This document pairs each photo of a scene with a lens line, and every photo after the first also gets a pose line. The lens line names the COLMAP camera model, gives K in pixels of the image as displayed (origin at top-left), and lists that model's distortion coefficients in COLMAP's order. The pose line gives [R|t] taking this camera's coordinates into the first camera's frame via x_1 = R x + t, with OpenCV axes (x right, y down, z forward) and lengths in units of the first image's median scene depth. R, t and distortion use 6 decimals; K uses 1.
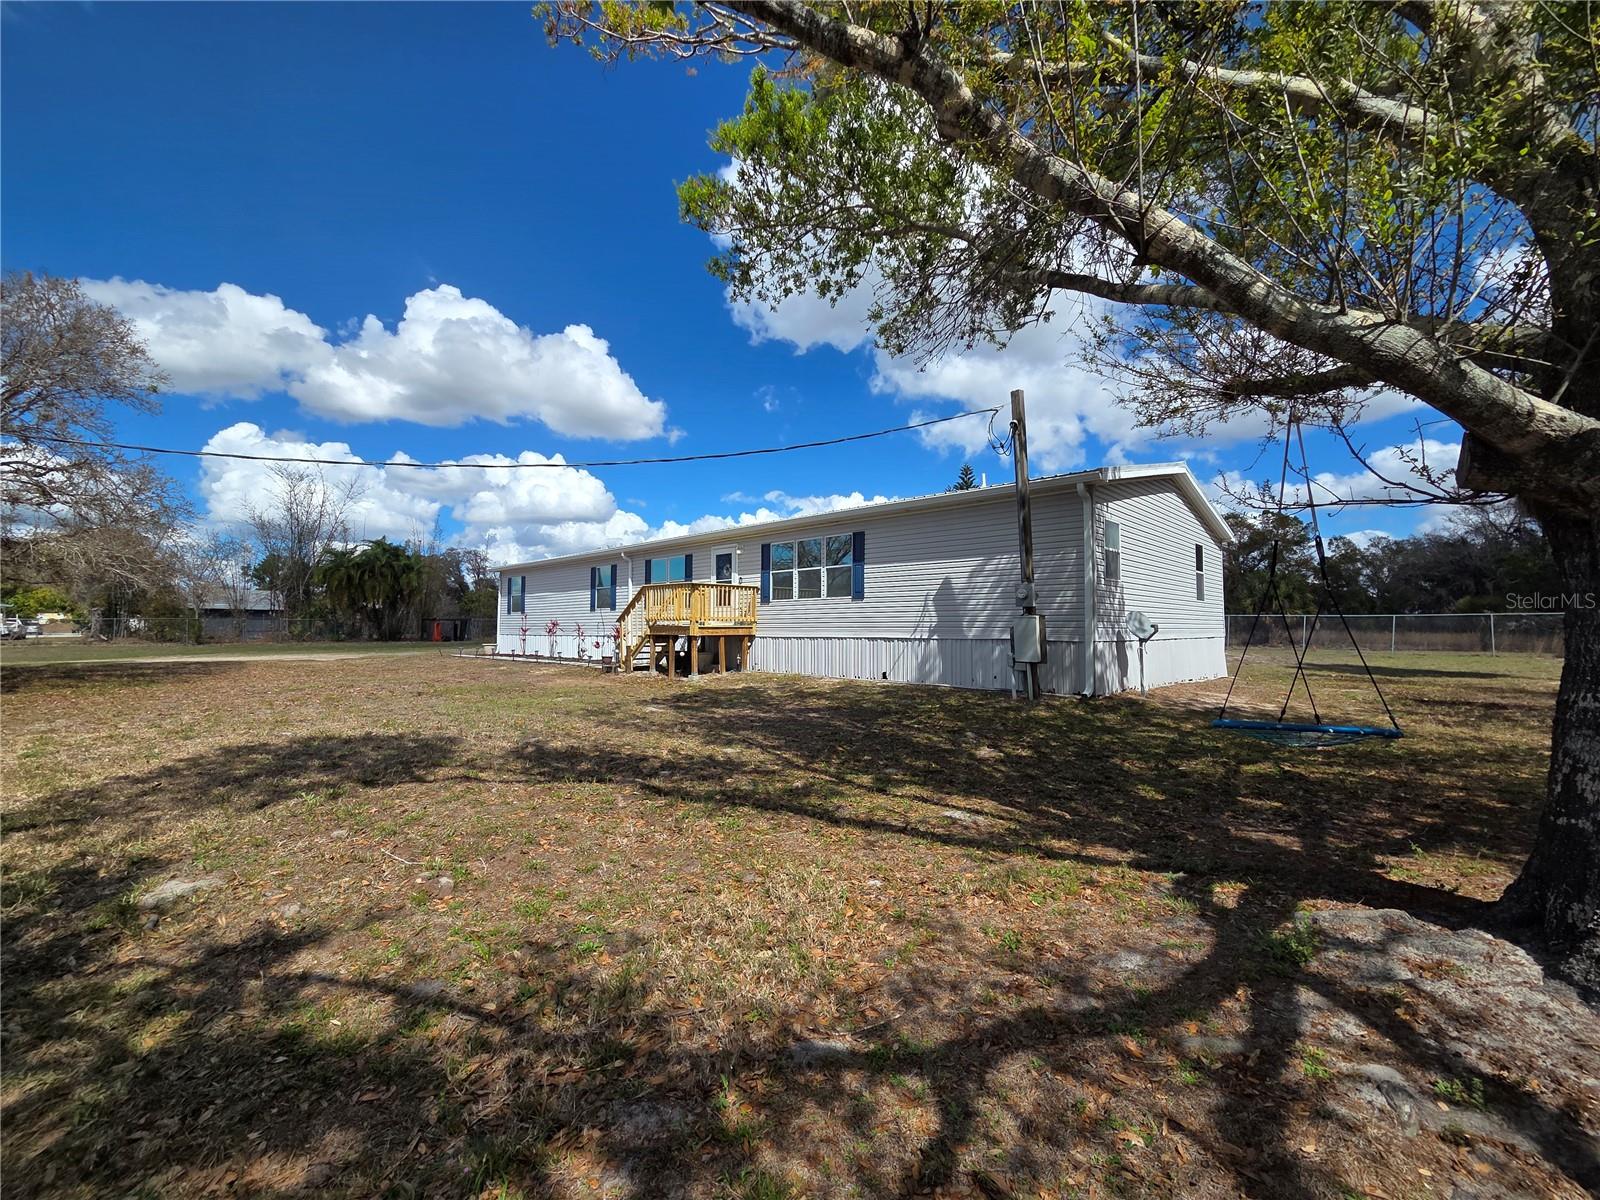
lens RADIAL K [[650.6, 0, 799.2], [0, 650.6, 631.8], [0, 0, 1]] dist [0.000116, -0.000120]
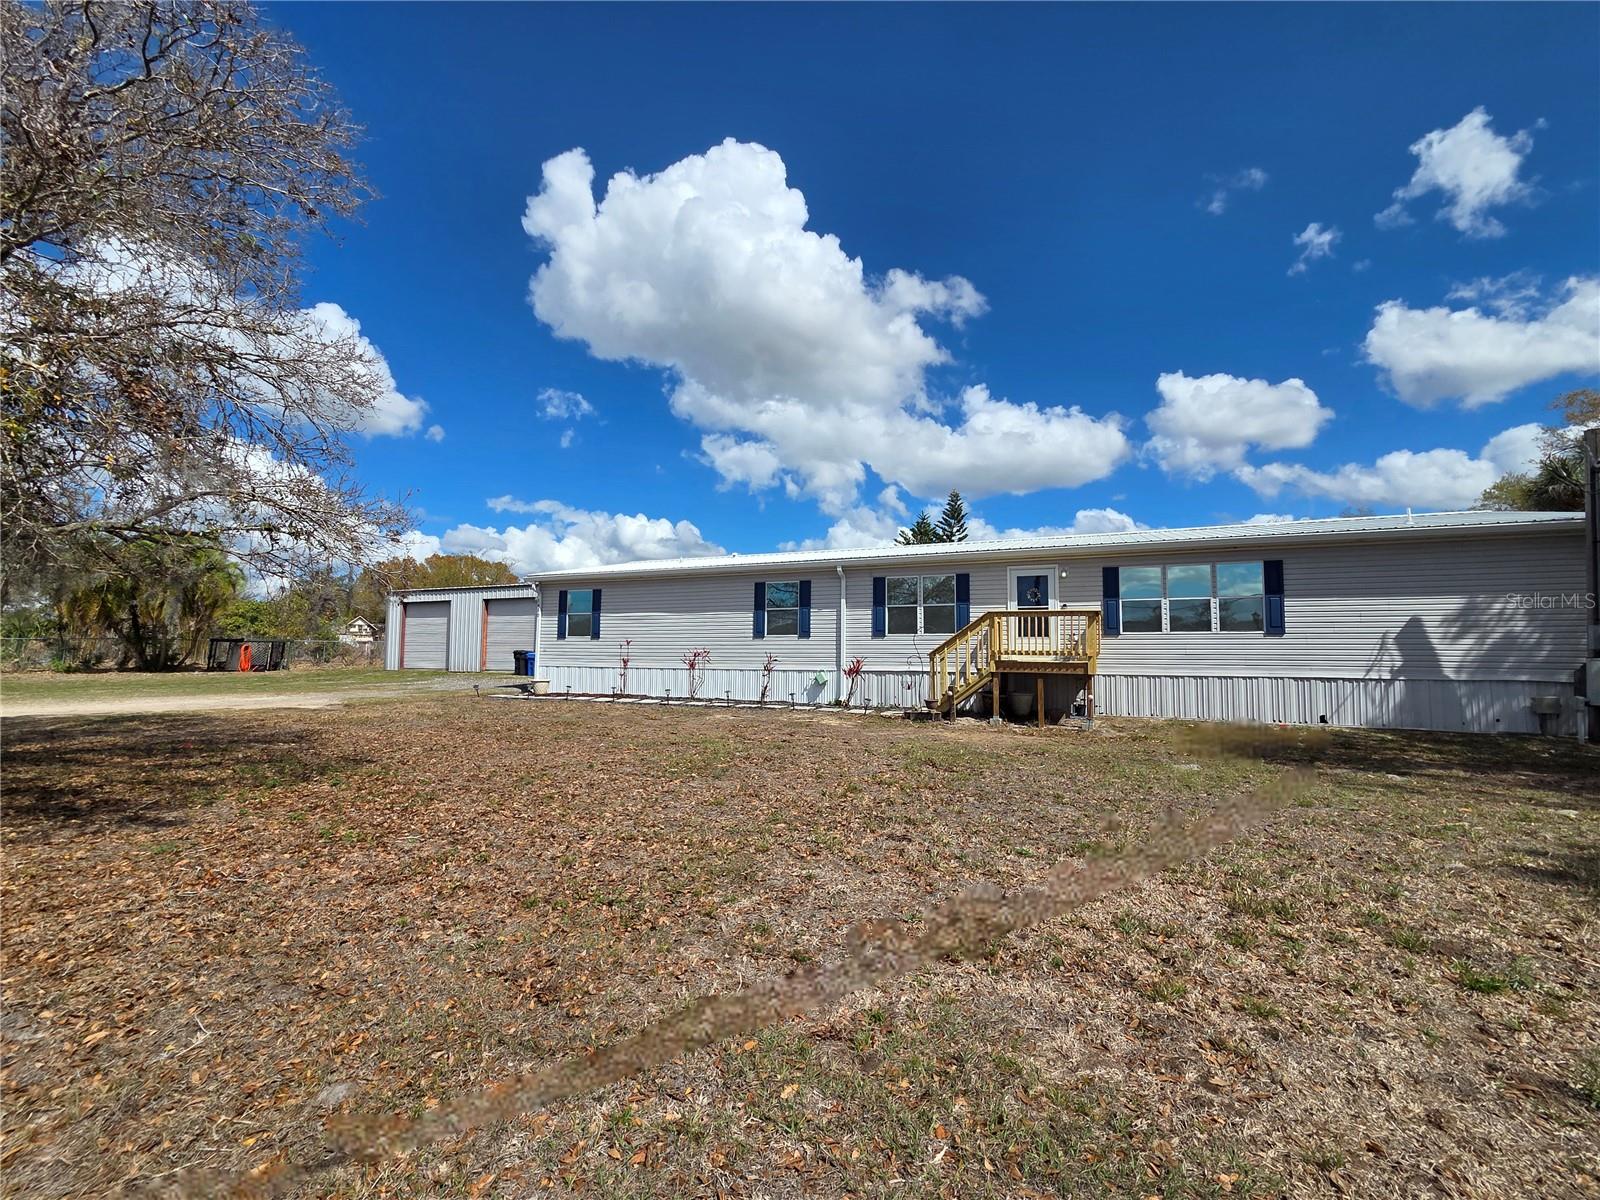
lens RADIAL K [[661.9, 0, 800.0], [0, 661.9, 600.0], [0, 0, 1]] dist [-0.000286, -0.000014]
pose [[0.929881, 0.036515, 0.366044, -0.183917], [-0.006075, 0.996450, -0.083968, -0.003602], [-0.367811, 0.075857, 0.926802, 0.080645]]
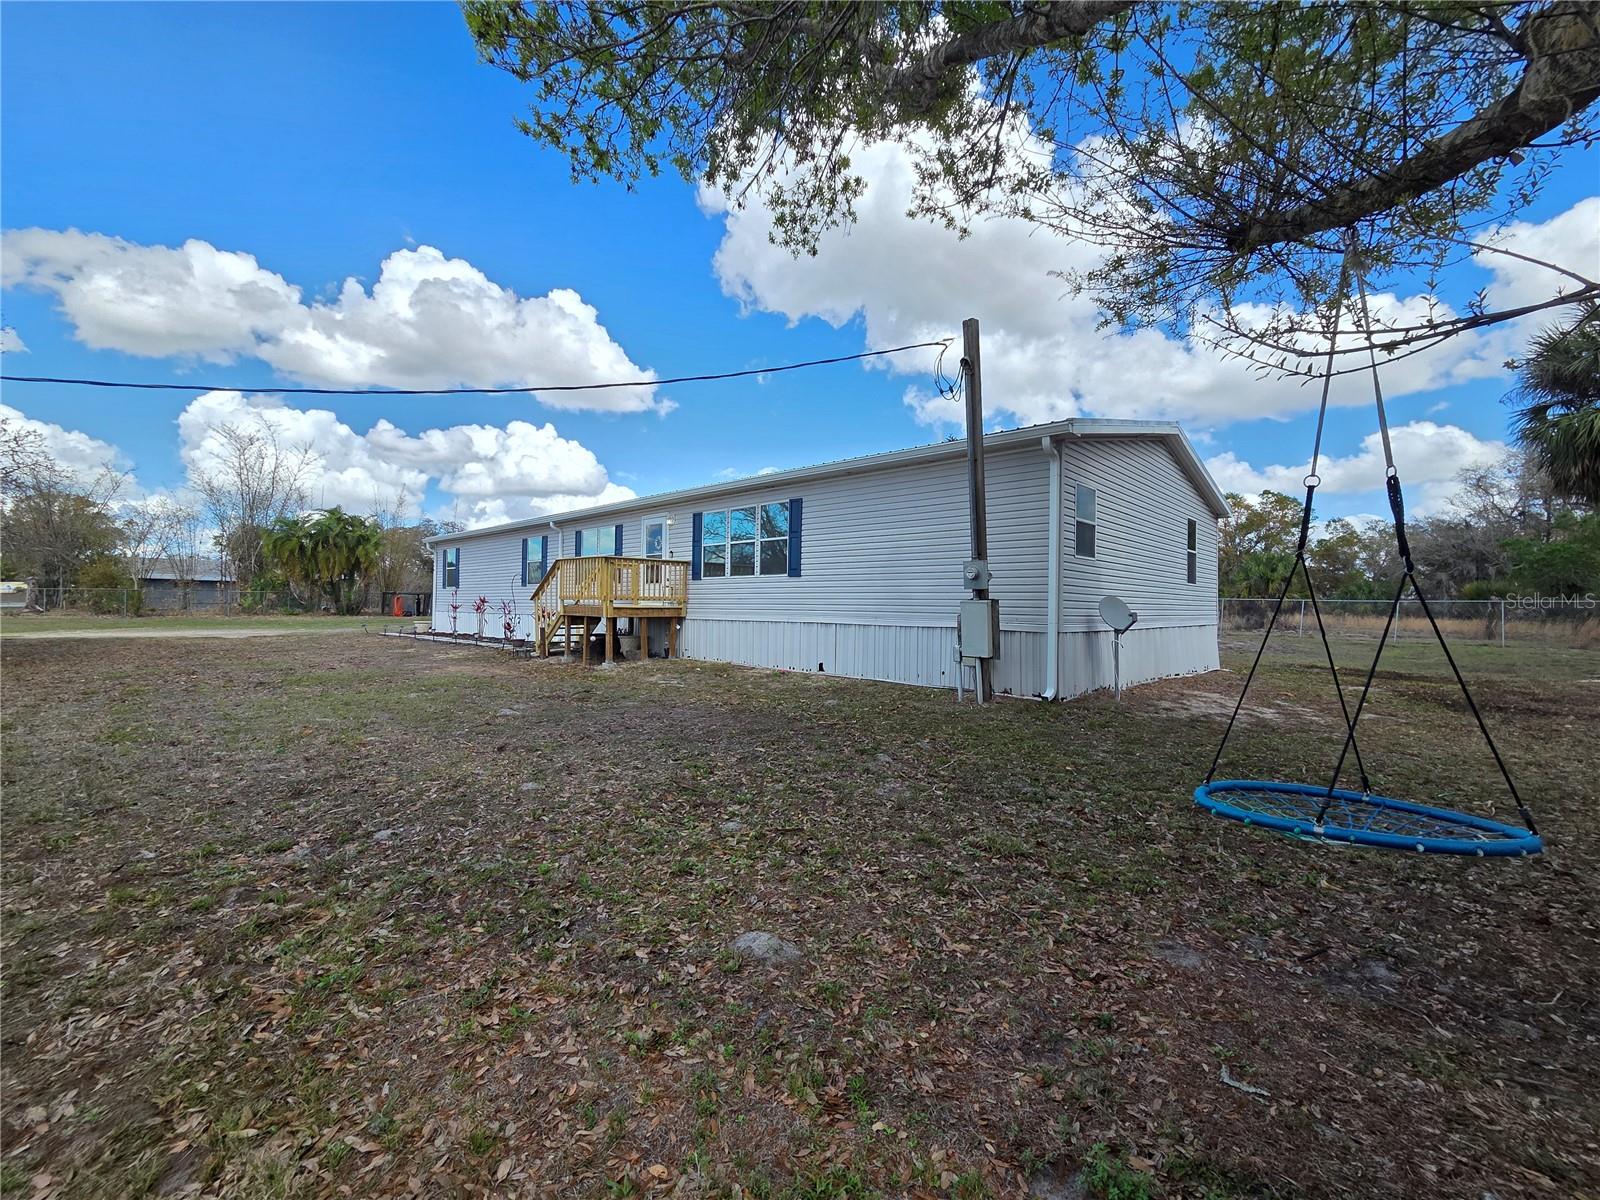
lens RADIAL K [[650.6, 0, 799.2], [0, 650.6, 631.8], [0, 0, 1]] dist [0.000116, -0.000120]
pose [[0.999914, 0.011019, 0.007051, 0.019575], [-0.011258, 0.999330, 0.034828, -0.001761], [-0.006663, -0.034904, 0.999368, 0.029639]]
